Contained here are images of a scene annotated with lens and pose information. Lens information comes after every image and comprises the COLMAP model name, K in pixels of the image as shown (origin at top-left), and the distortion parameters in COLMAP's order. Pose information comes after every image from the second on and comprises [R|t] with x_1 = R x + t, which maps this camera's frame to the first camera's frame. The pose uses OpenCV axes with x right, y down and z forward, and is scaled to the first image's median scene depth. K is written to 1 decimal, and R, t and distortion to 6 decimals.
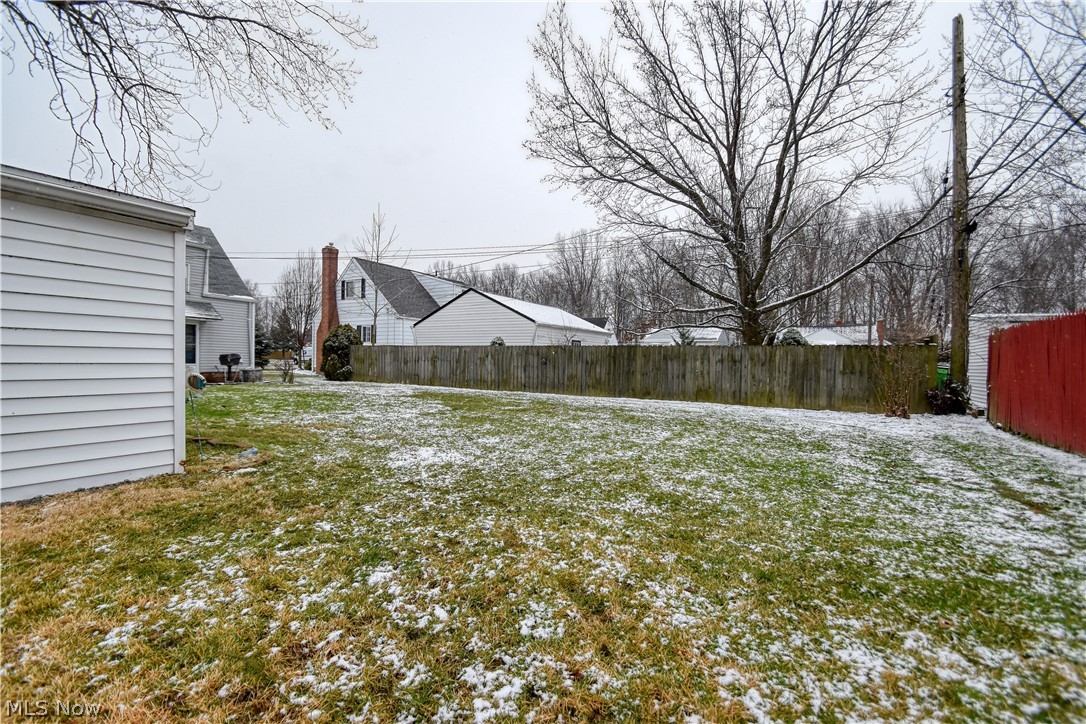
lens RADIAL K [[476.5, 0, 540.4], [0, 476.5, 364.9], [0, 0, 1]] dist [0.011581, -0.016445]
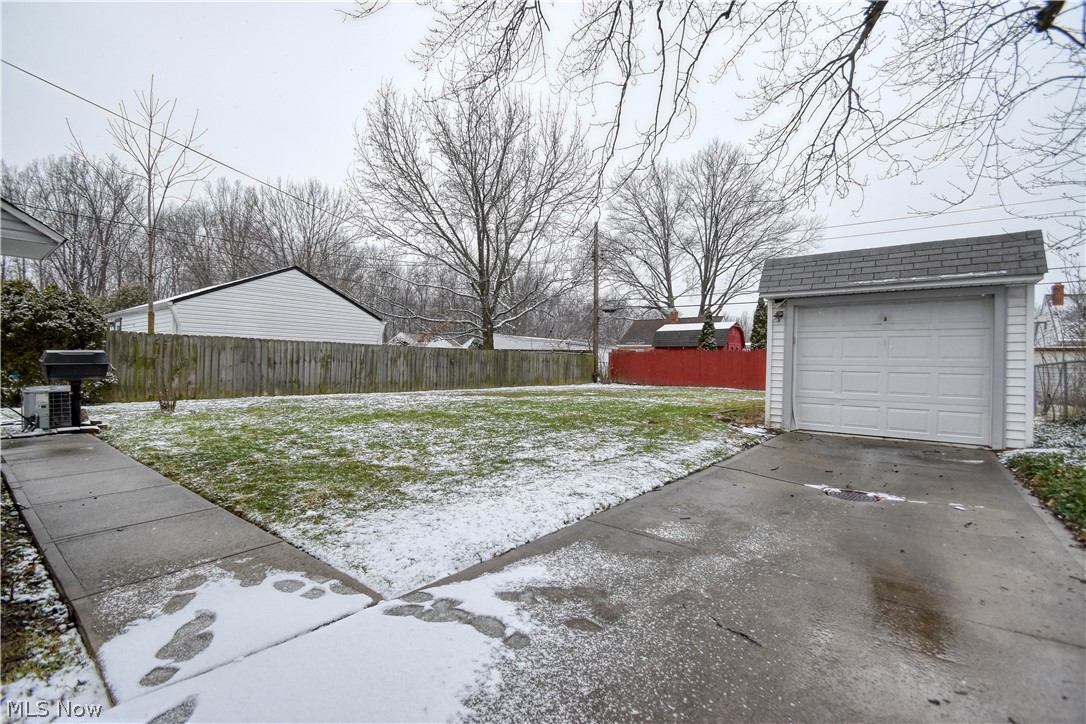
lens RADIAL K [[476.5, 0, 540.4], [0, 476.5, 364.9], [0, 0, 1]] dist [0.011581, -0.016445]
pose [[0.143925, -0.016565, 0.989450, -0.859040], [-0.002417, 0.999851, 0.017091, -0.016049], [-0.989586, -0.004852, 0.143864, 0.498865]]
